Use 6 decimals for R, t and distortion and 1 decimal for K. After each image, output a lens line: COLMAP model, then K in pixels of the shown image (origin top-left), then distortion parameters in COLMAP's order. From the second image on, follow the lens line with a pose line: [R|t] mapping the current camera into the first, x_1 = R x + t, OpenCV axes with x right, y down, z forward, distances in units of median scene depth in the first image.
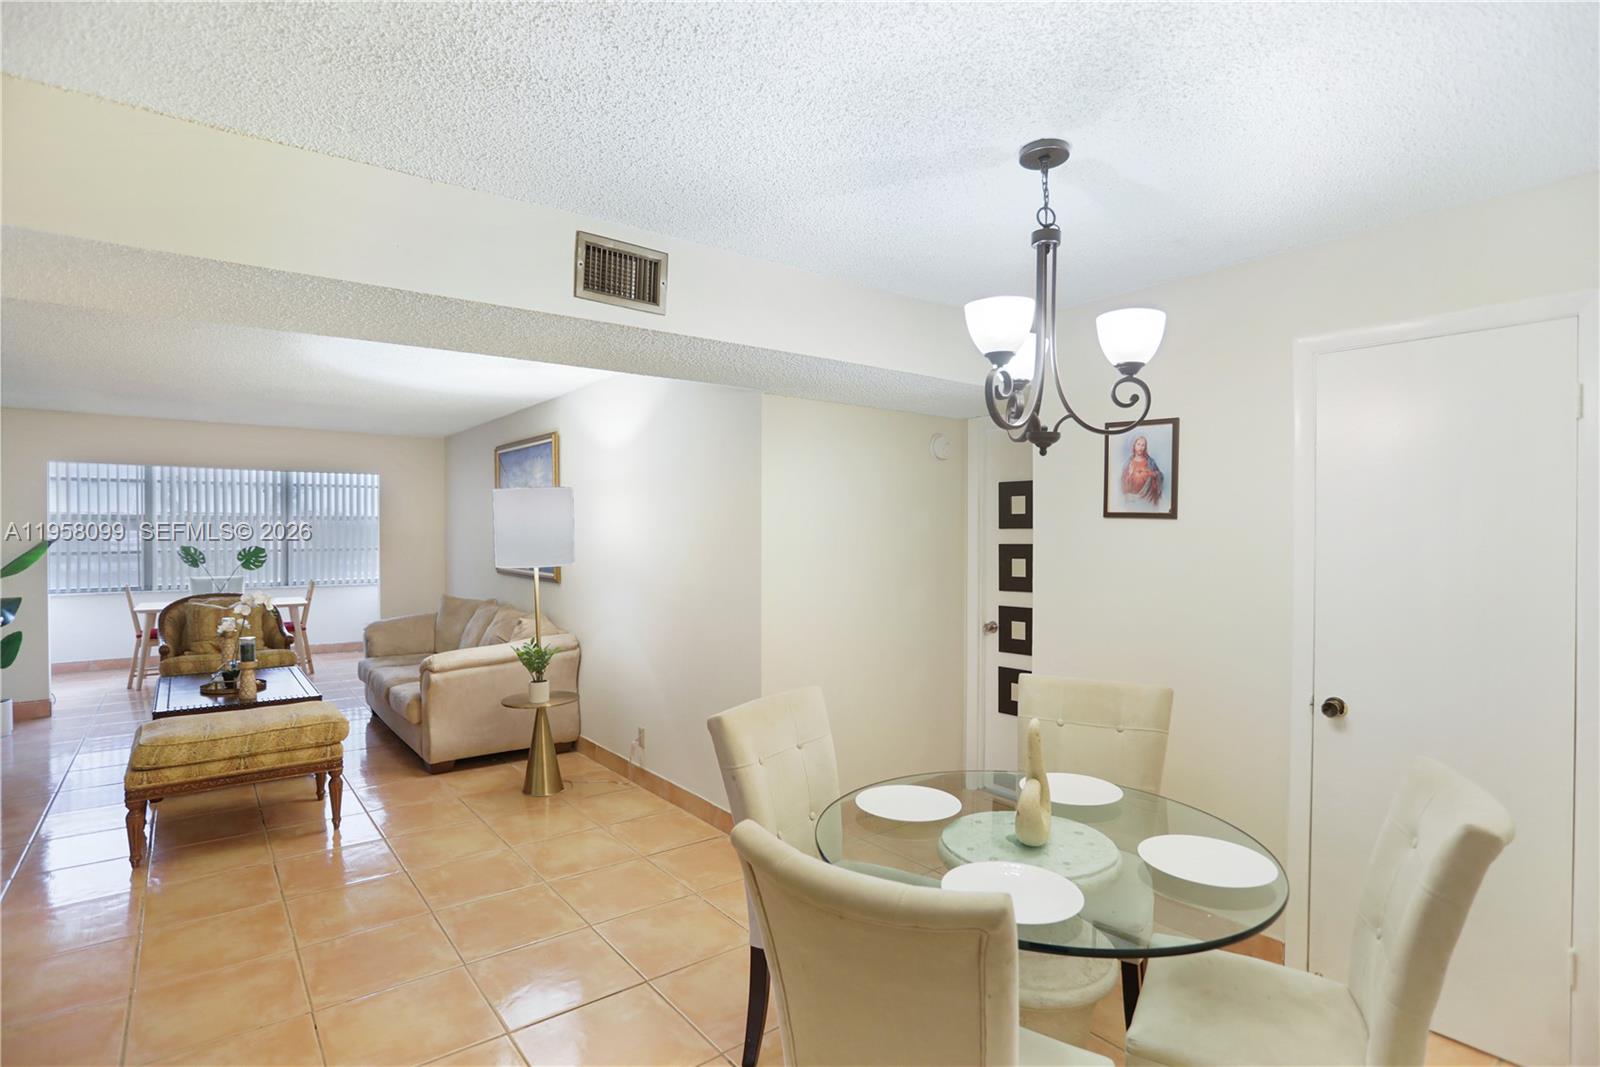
lens RADIAL K [[790.0, 0, 773.2], [0, 790.0, 540.0], [0, 0, 1]] dist [-0.058135, 0.023621]
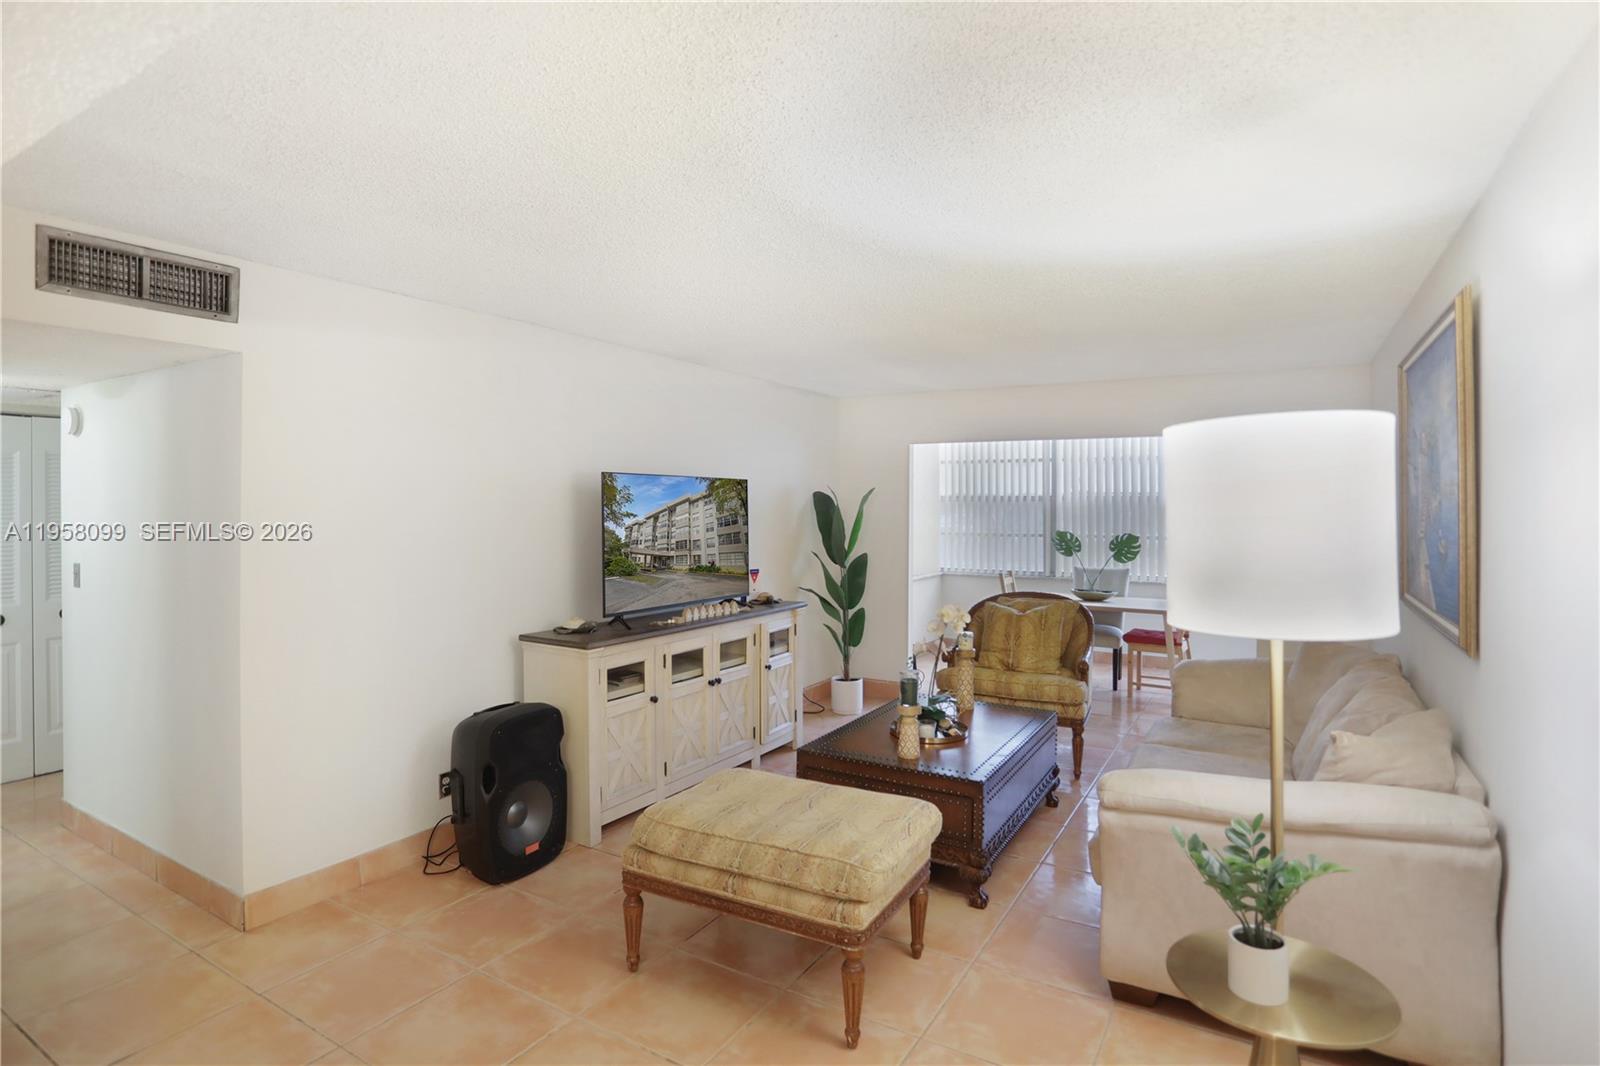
lens RADIAL K [[790.0, 0, 810.5], [0, 790.0, 535.9], [0, 0, 1]] dist [-0.058135, 0.023621]
pose [[0.376910, 0.027665, -0.925837, -0.042955], [-0.006042, 0.999606, 0.027410, -0.015440], [0.926230, -0.004738, 0.376929, 0.571838]]
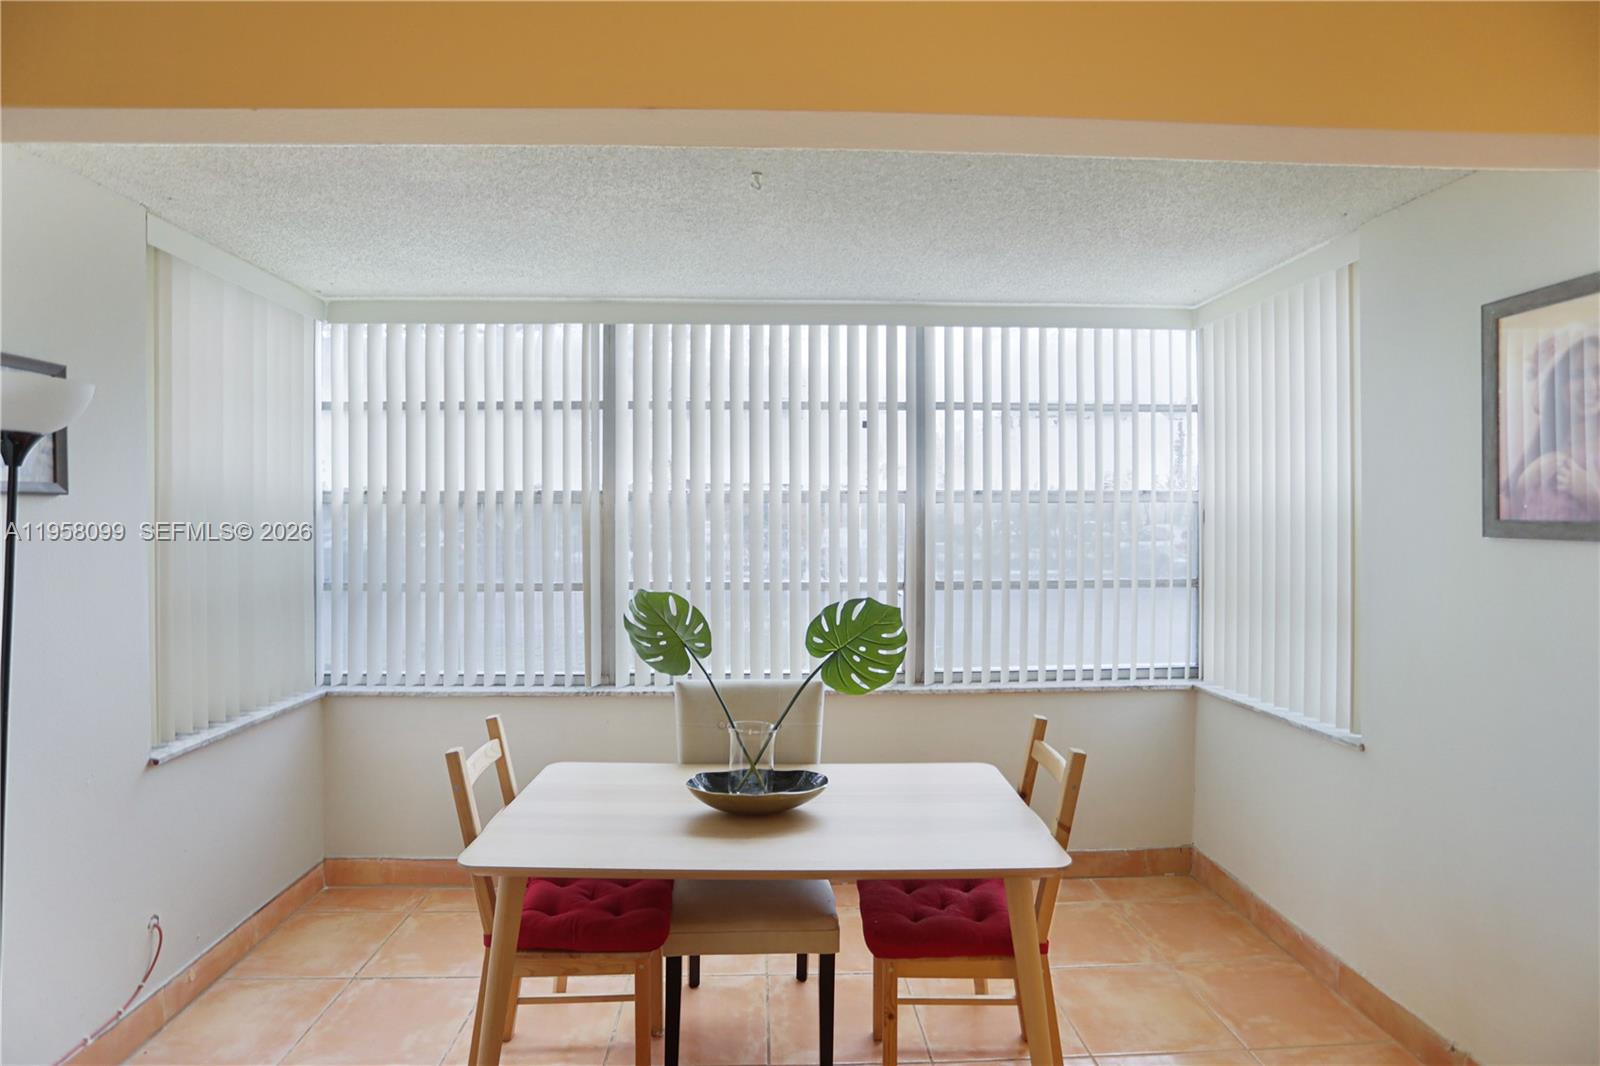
lens RADIAL K [[790.0, 0, 785.6], [0, 790.0, 522.0], [0, 0, 1]] dist [-0.058135, 0.023621]
pose [[0.812518, -0.003214, -0.582928, -0.819439], [-0.001821, 0.999966, -0.008051, -0.023630], [0.582934, 0.007603, 0.812484, 1.172854]]
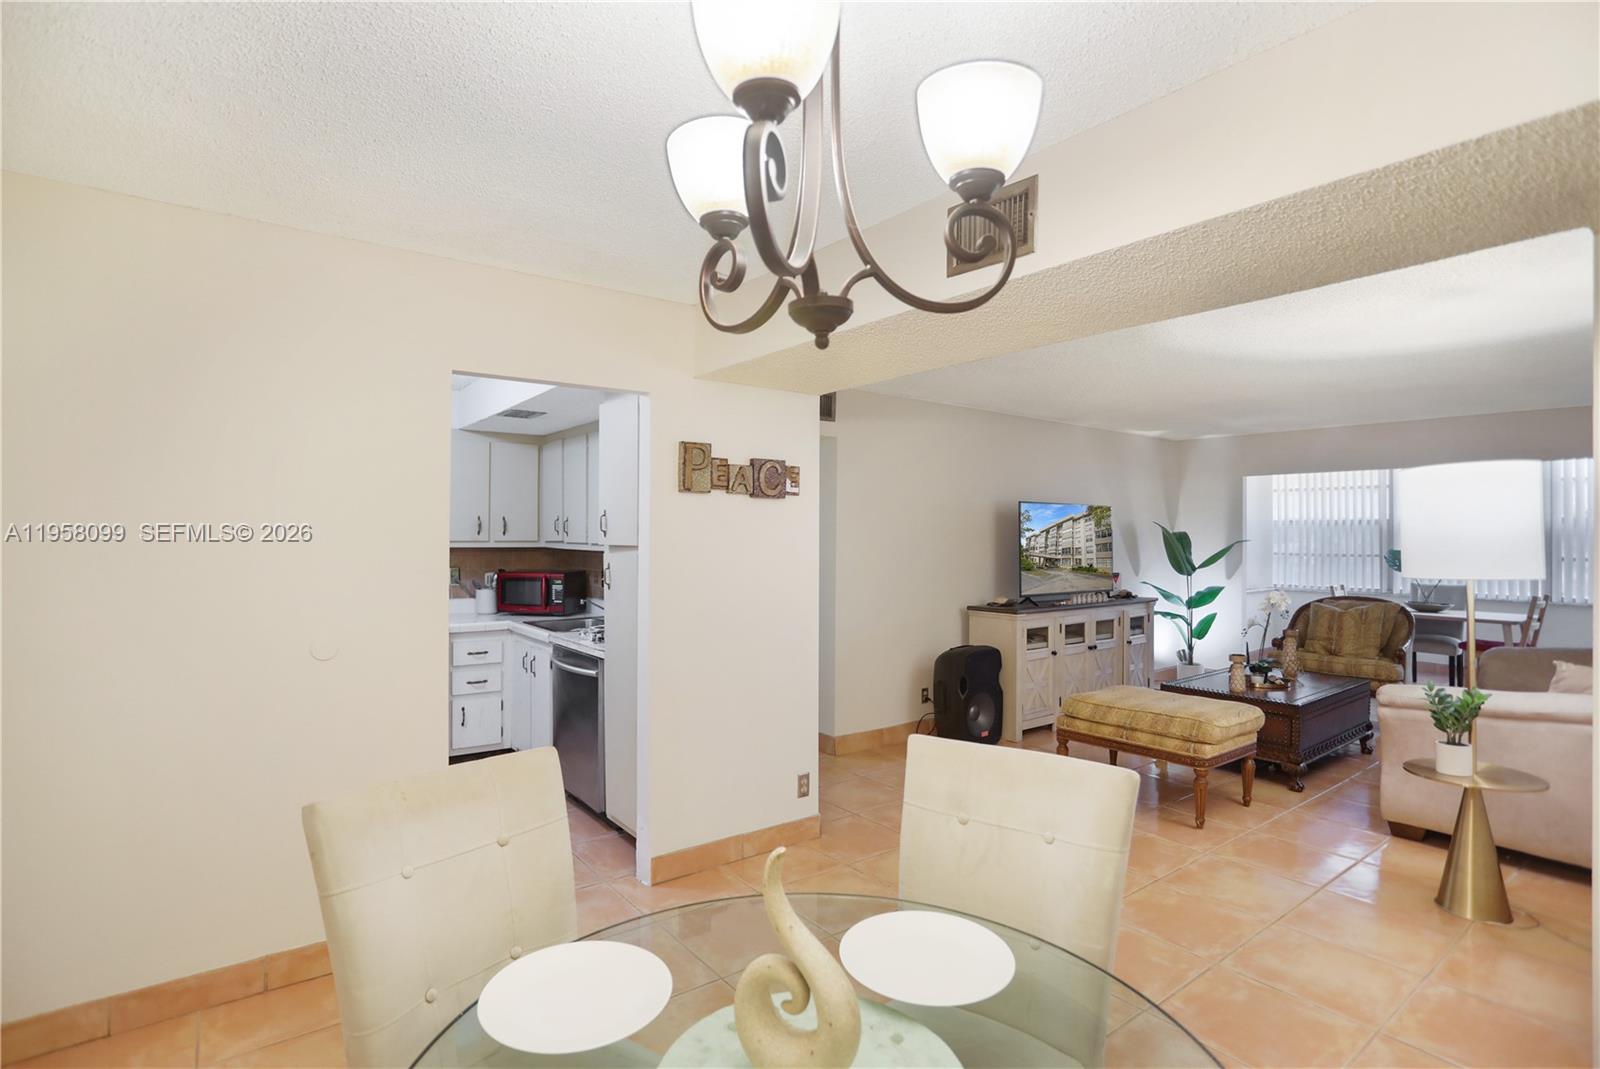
lens RADIAL K [[790.0, 0, 815.0], [0, 790.0, 532.7], [0, 0, 1]] dist [-0.058135, 0.023621]
pose [[0.010374, -0.012247, -0.999871, 0.318335], [-0.010546, 0.999868, -0.012356, 0.008679], [0.999891, 0.010673, 0.010243, 0.365468]]
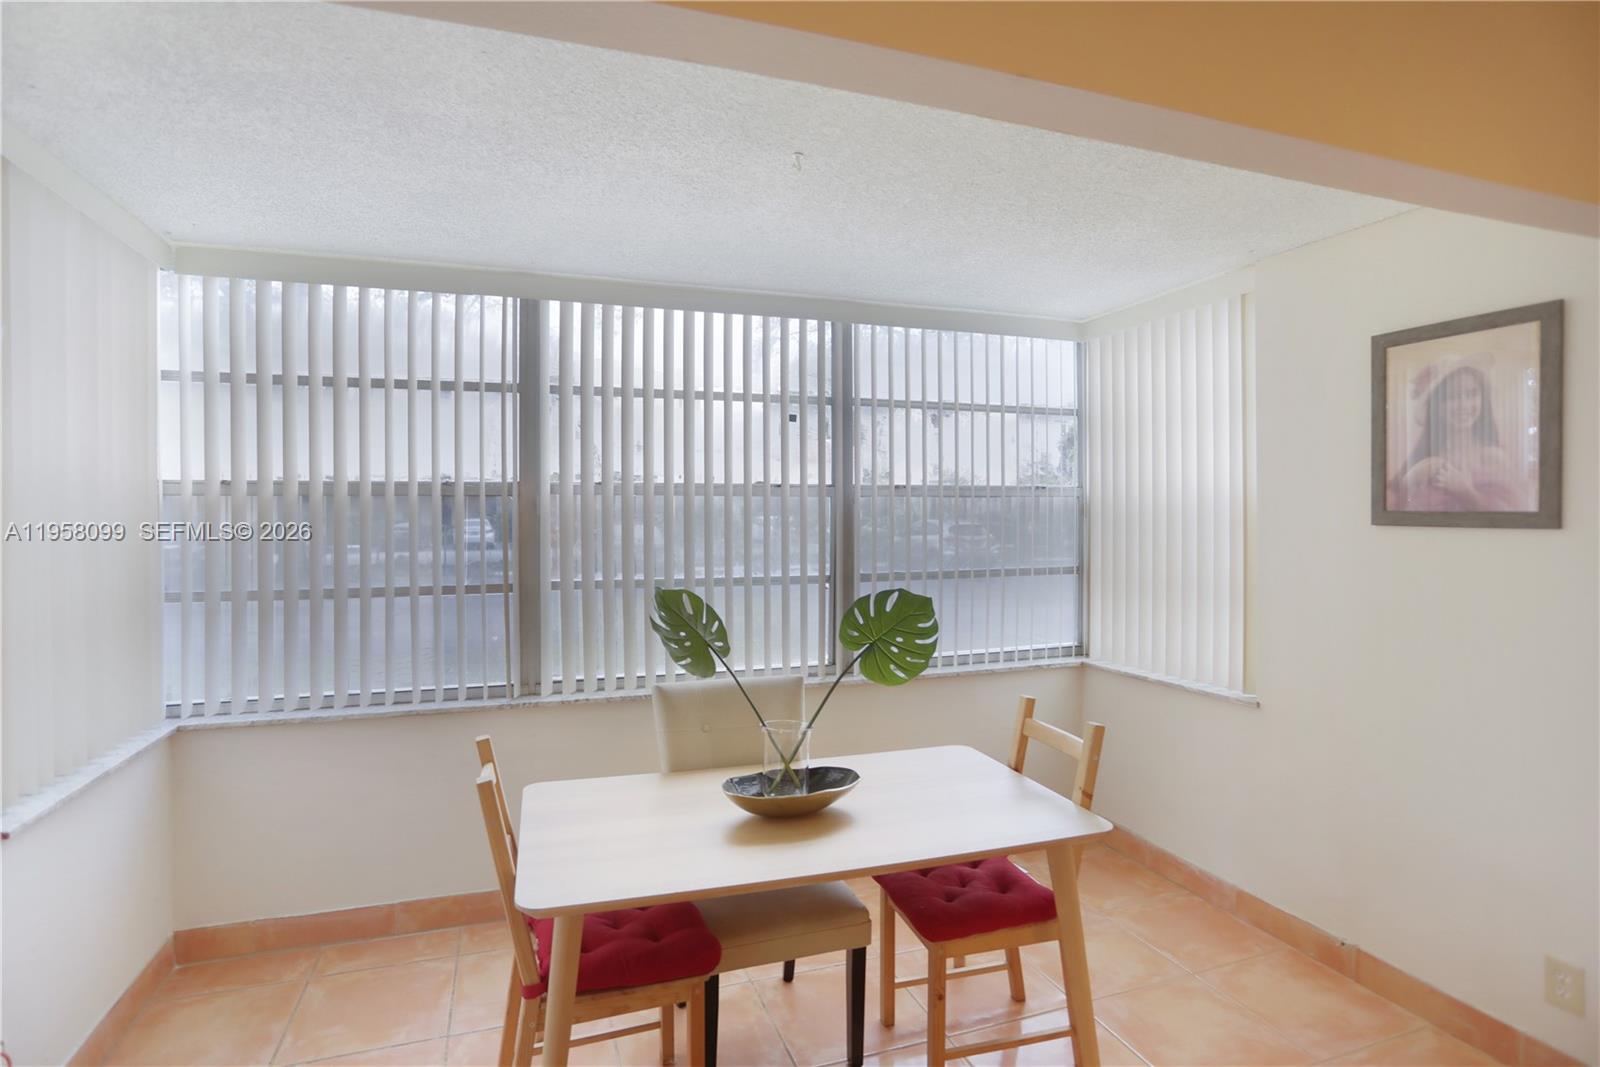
lens RADIAL K [[790.0, 0, 773.0], [0, 790.0, 523.0], [0, 0, 1]] dist [-0.058135, 0.023621]
pose [[0.943362, -0.005086, -0.331727, -0.946768], [0.004228, 0.999986, -0.003309, -0.021189], [0.331739, 0.001719, 0.943370, 1.119954]]
